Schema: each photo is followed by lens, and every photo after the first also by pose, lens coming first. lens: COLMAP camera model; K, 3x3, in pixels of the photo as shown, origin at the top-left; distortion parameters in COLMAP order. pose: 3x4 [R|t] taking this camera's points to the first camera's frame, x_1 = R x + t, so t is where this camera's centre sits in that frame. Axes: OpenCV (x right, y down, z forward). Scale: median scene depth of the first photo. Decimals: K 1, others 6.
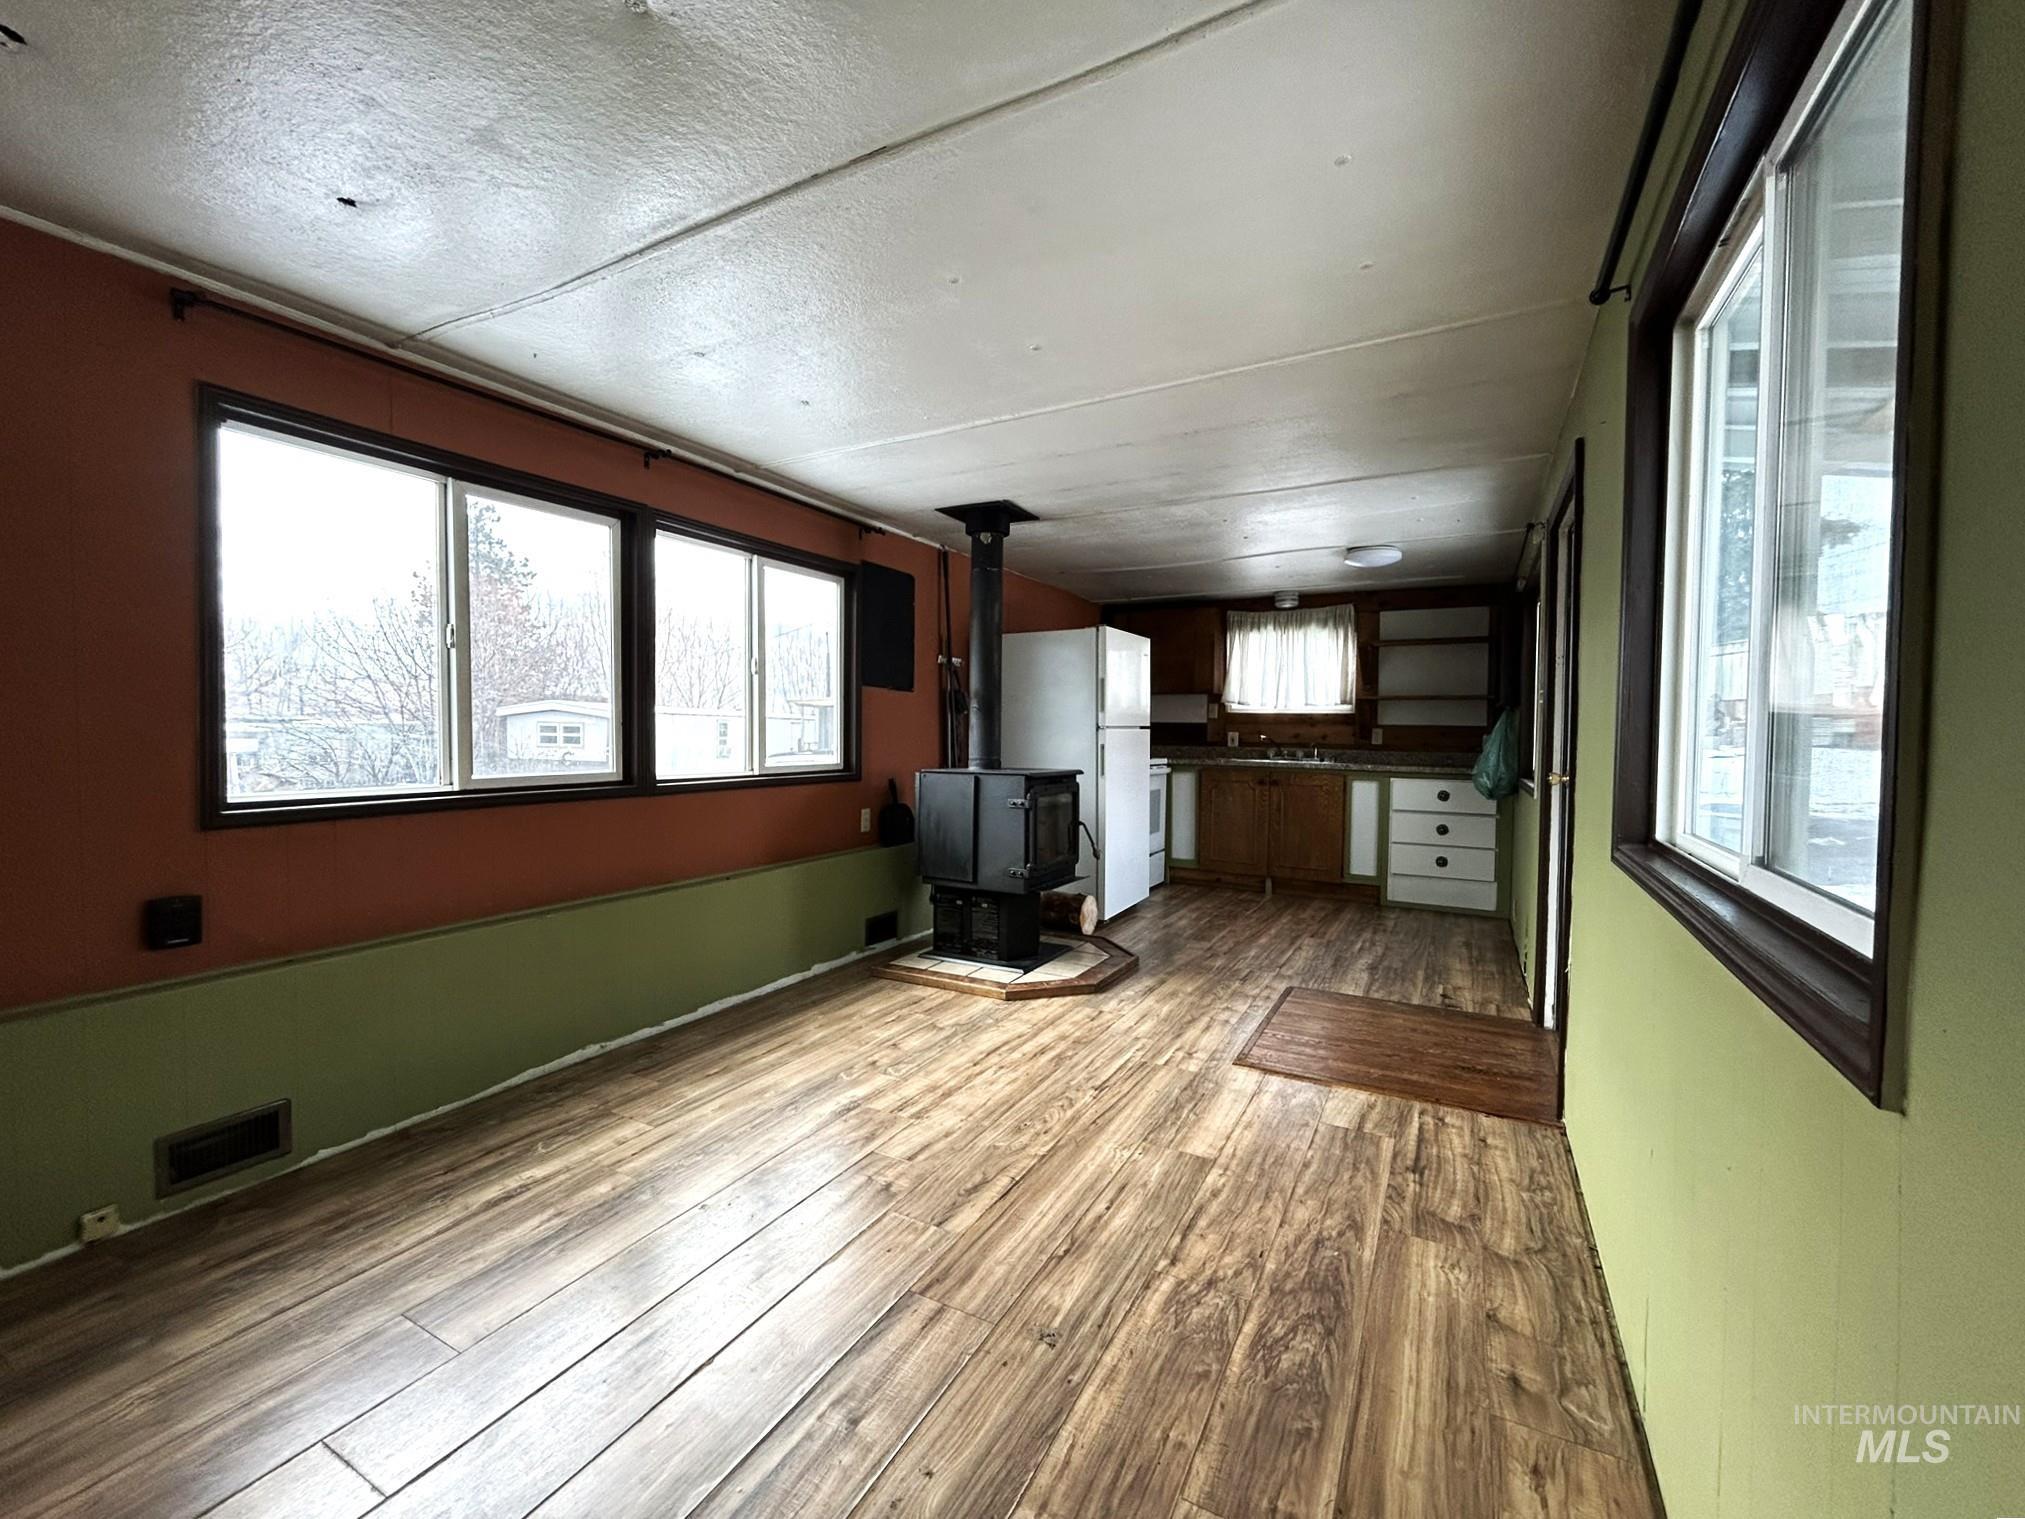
lens RADIAL K [[827.0, 0, 1002.6], [0, 827.0, 758.3], [0, 0, 1]] dist [-0.001980, 0.001640]
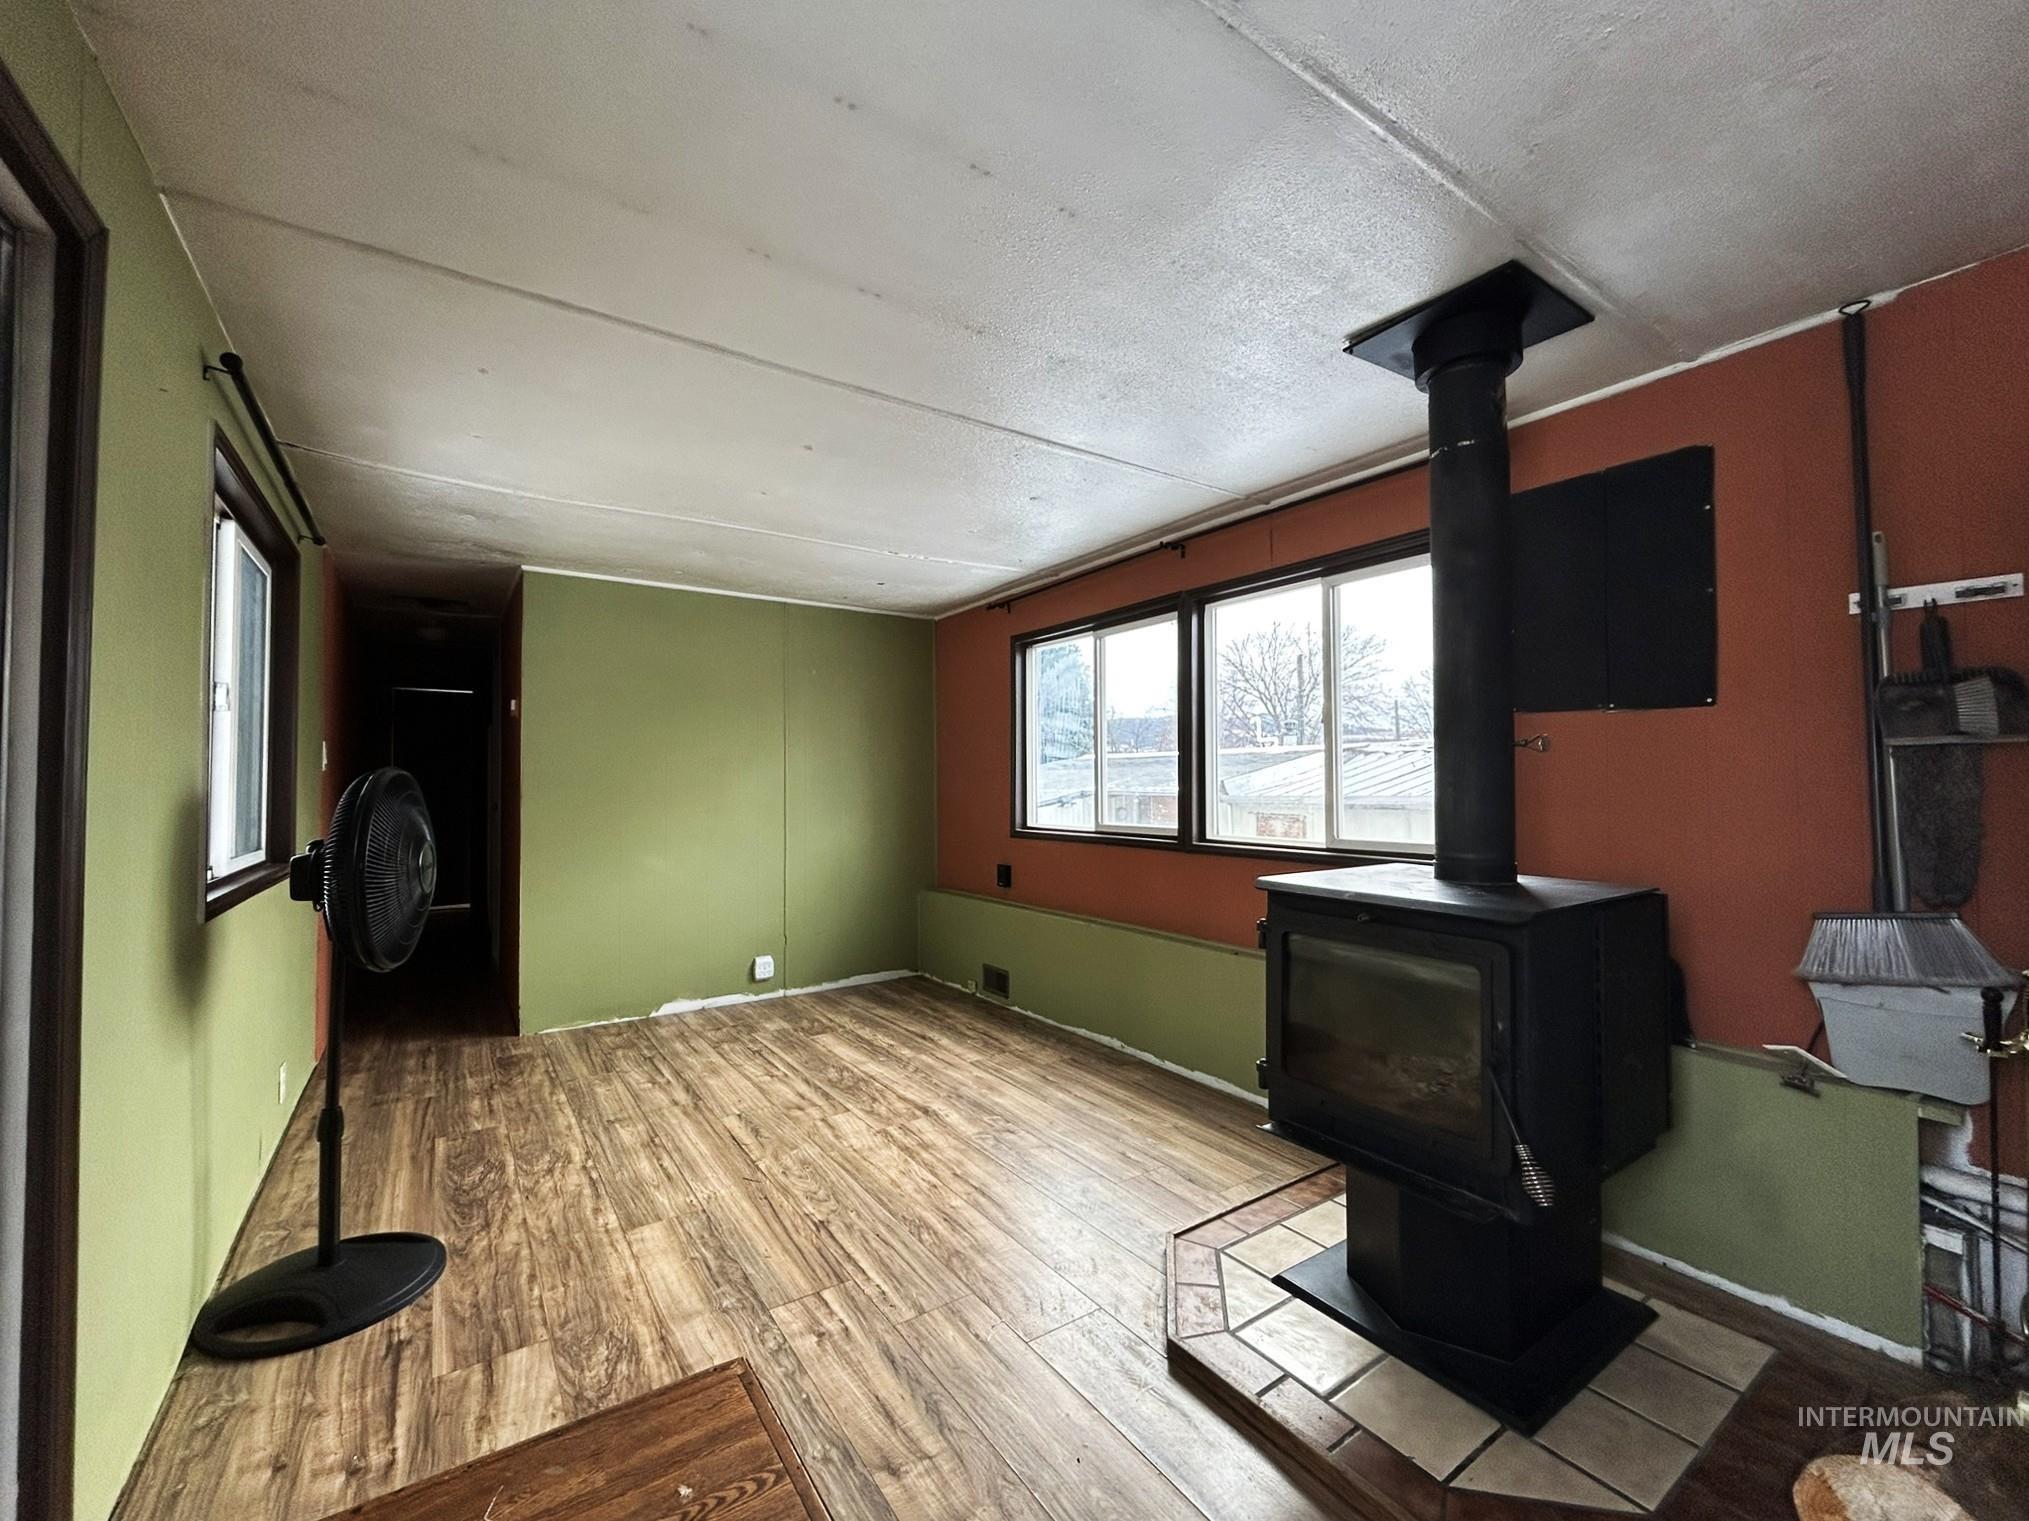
lens RADIAL K [[828.6, 0, 1006.9], [0, 828.6, 753.9], [0, 0, 1]] dist [-0.001980, 0.001640]
pose [[-0.445983, -0.038454, -0.894215, 0.707377], [-0.028296, 0.999183, -0.028856, -0.048598], [0.894594, 0.012434, -0.446707, 1.361058]]
